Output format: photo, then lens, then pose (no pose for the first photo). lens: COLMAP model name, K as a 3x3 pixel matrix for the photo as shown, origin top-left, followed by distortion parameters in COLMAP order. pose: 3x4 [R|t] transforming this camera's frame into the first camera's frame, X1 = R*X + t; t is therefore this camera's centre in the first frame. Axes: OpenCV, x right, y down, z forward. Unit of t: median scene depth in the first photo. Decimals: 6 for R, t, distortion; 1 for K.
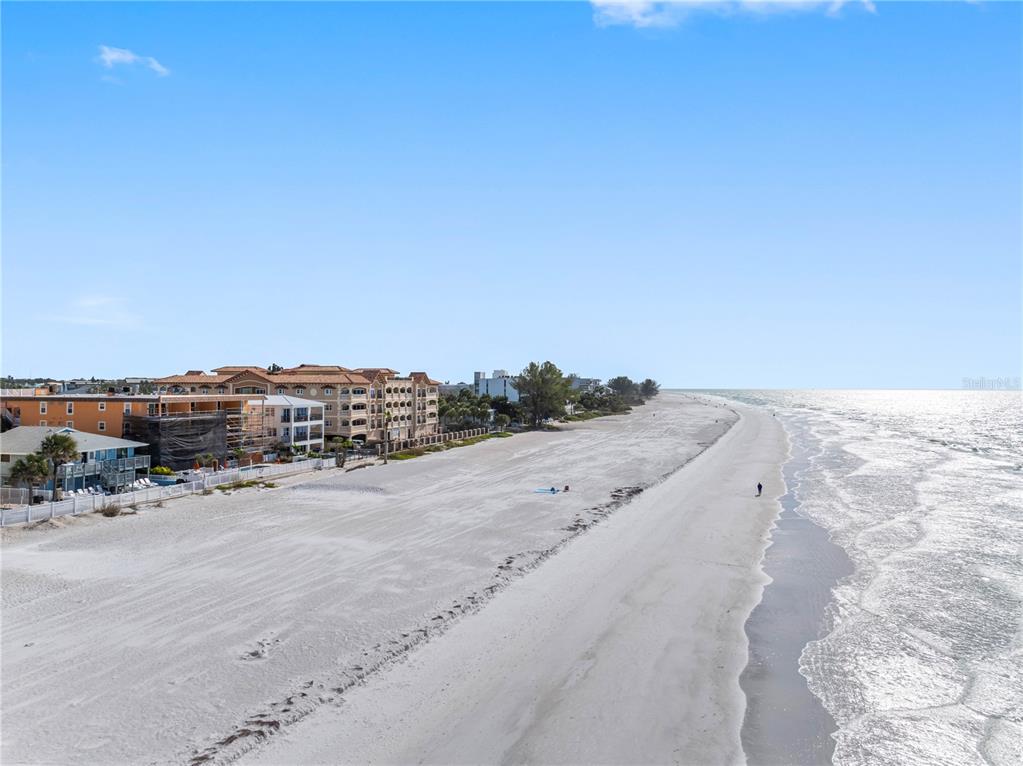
lens RADIAL K [[725.9, 0, 516.4], [0, 725.9, 384.6], [0, 0, 1]] dist [0.005931, -0.010868]
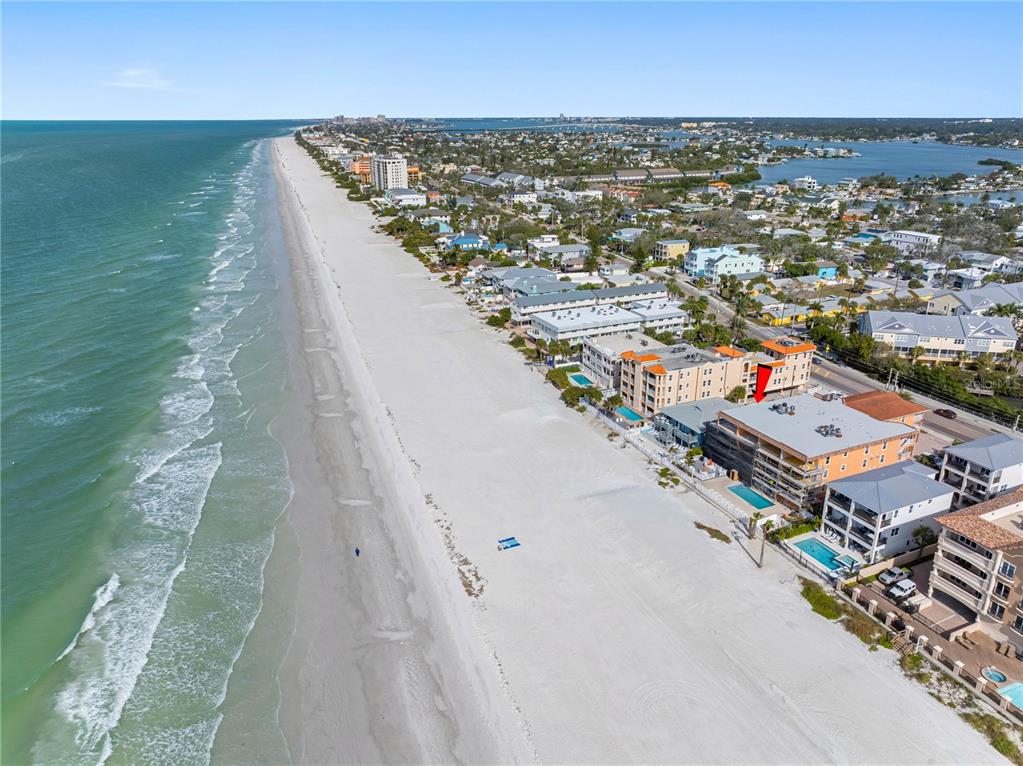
lens RADIAL K [[725.9, 0, 509.0], [0, 725.9, 385.6], [0, 0, 1]] dist [0.005931, -0.010868]
pose [[-0.773652, 0.217051, -0.595274, 0.487676], [0.002392, 0.940489, 0.339816, -0.363022], [0.633606, 0.261476, -0.728130, 1.200613]]
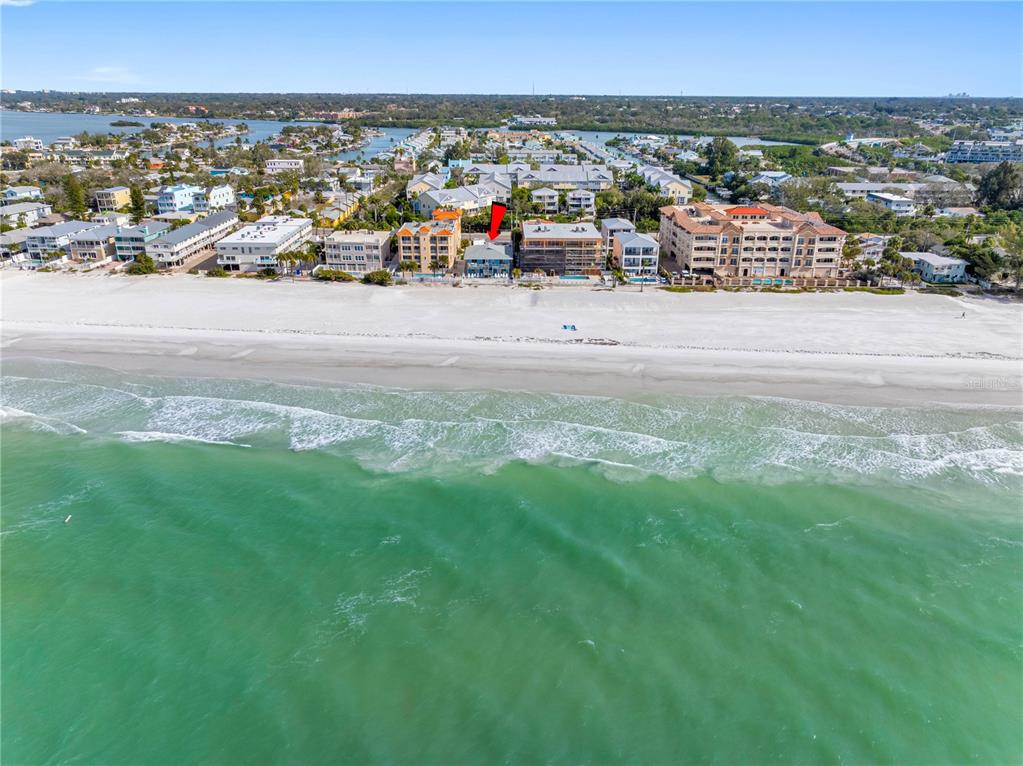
lens RADIAL K [[725.9, 0, 511.2], [0, 725.9, 382.1], [0, 0, 1]] dist [0.005931, -0.010868]
pose [[0.263714, 0.353634, -0.897440, 1.107850], [0.000635, 0.930310, 0.366773, -0.260927], [0.964601, -0.097293, 0.245111, 0.241757]]
